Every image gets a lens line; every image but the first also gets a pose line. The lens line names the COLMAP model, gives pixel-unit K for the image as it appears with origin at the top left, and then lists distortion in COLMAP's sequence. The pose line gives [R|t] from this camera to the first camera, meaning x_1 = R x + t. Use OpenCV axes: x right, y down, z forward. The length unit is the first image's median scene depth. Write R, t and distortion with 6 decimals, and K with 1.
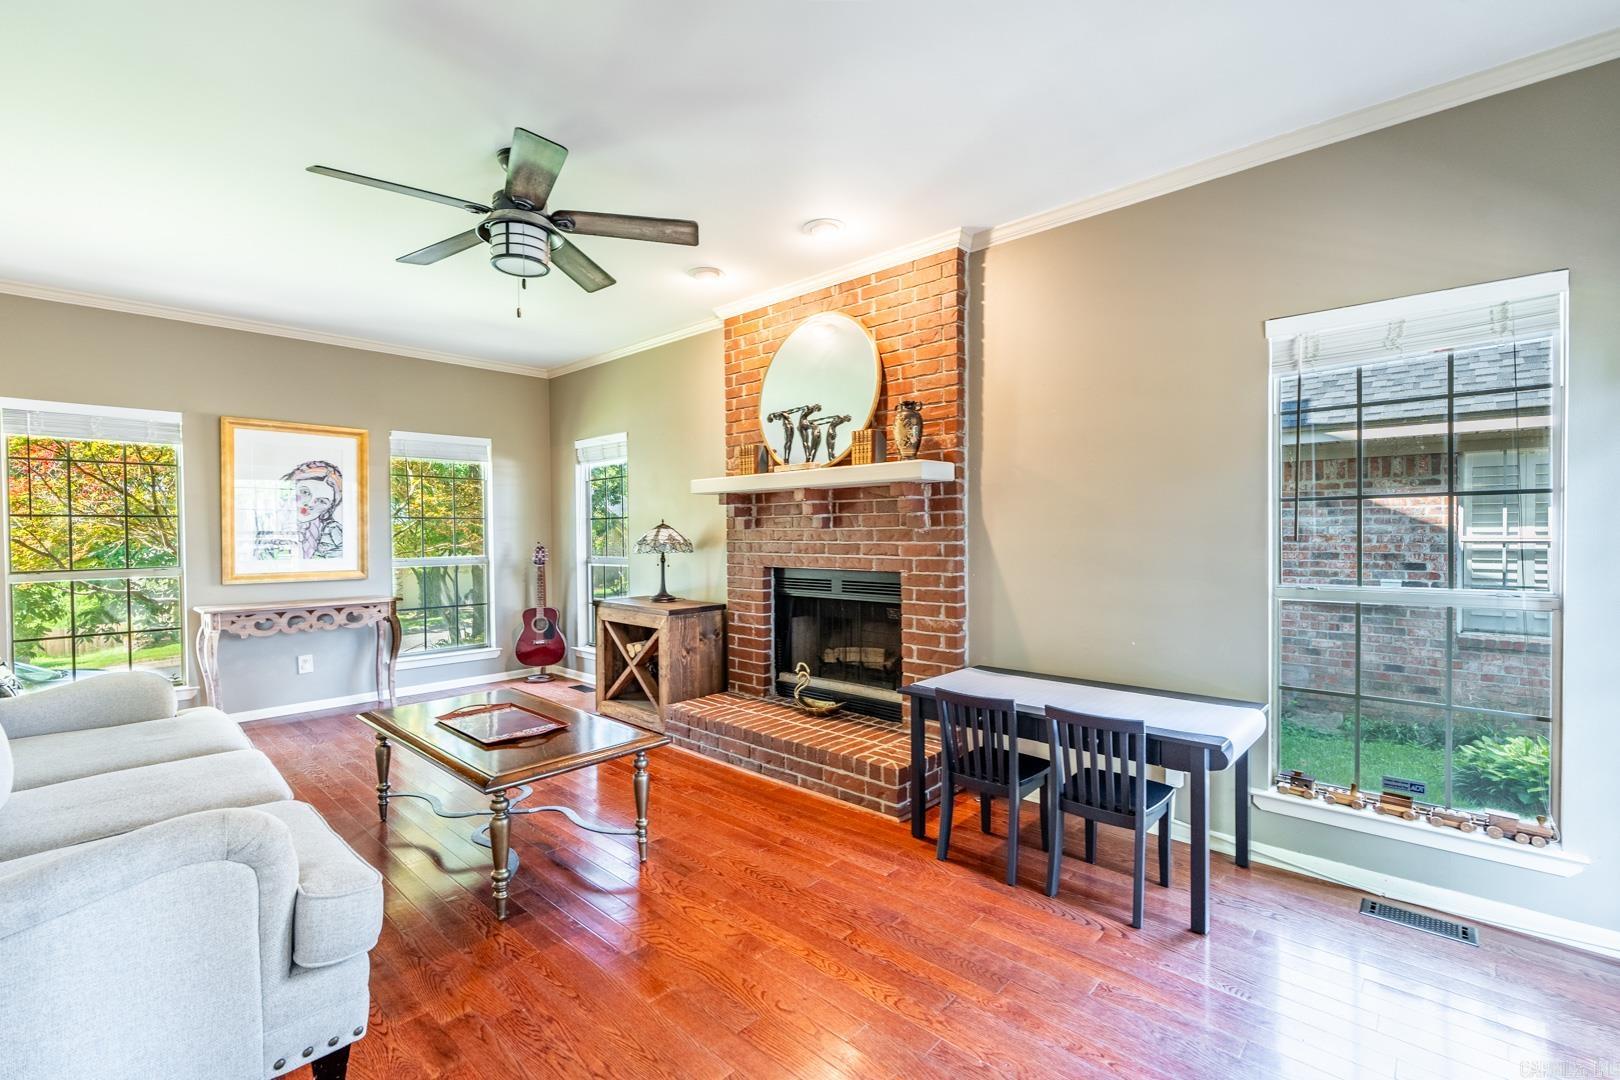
lens RADIAL K [[713.6, 0, 808.4], [0, 713.6, 537.4], [0, 0, 1]] dist [-0.004750, 0.000006]
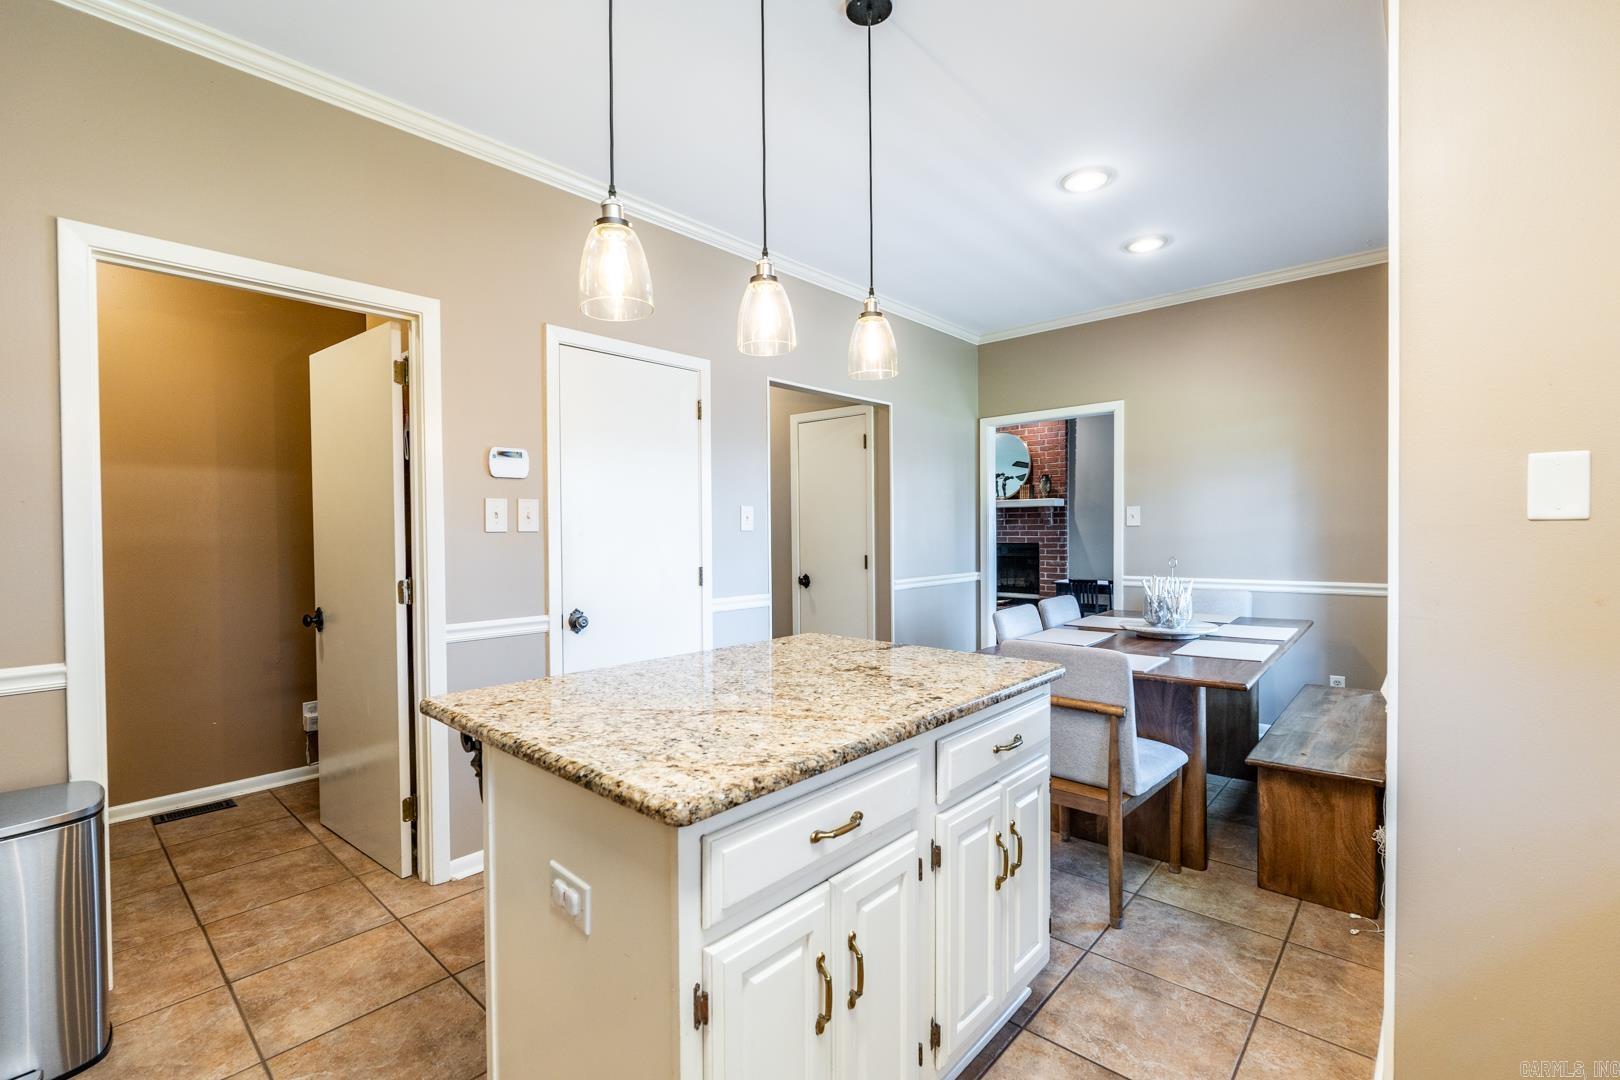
lens RADIAL K [[713.6, 0, 808.4], [0, 713.6, 537.4], [0, 0, 1]] dist [-0.004750, 0.000006]
pose [[0.999998, 0.001503, 0.001347, -0.687263], [-0.001505, 0.999997, 0.001750, 0.028616], [-0.001345, -0.001752, 0.999998, -1.489554]]
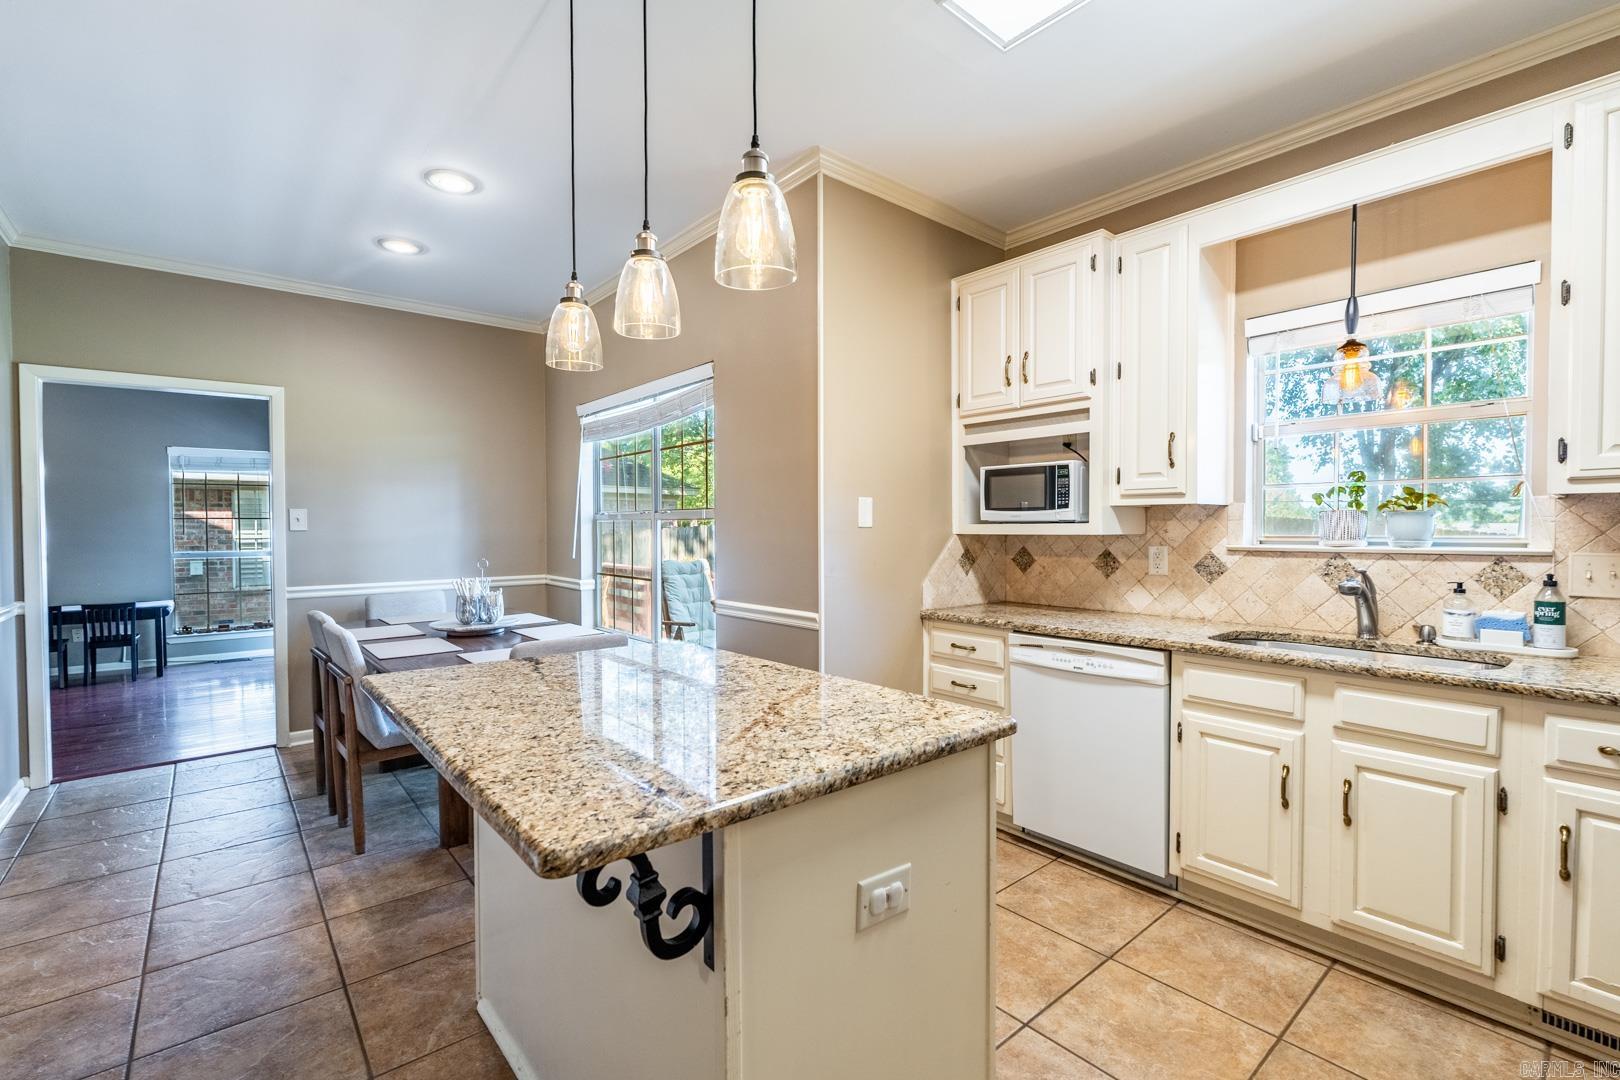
lens RADIAL K [[713.6, 0, 808.4], [0, 713.6, 537.4], [0, 0, 1]] dist [-0.004750, 0.000006]
pose [[0.133886, -0.004729, 0.990986, -1.143379], [0.013819, 0.999900, 0.002905, 0.028039], [-0.990900, 0.013305, 0.133938, -1.160929]]
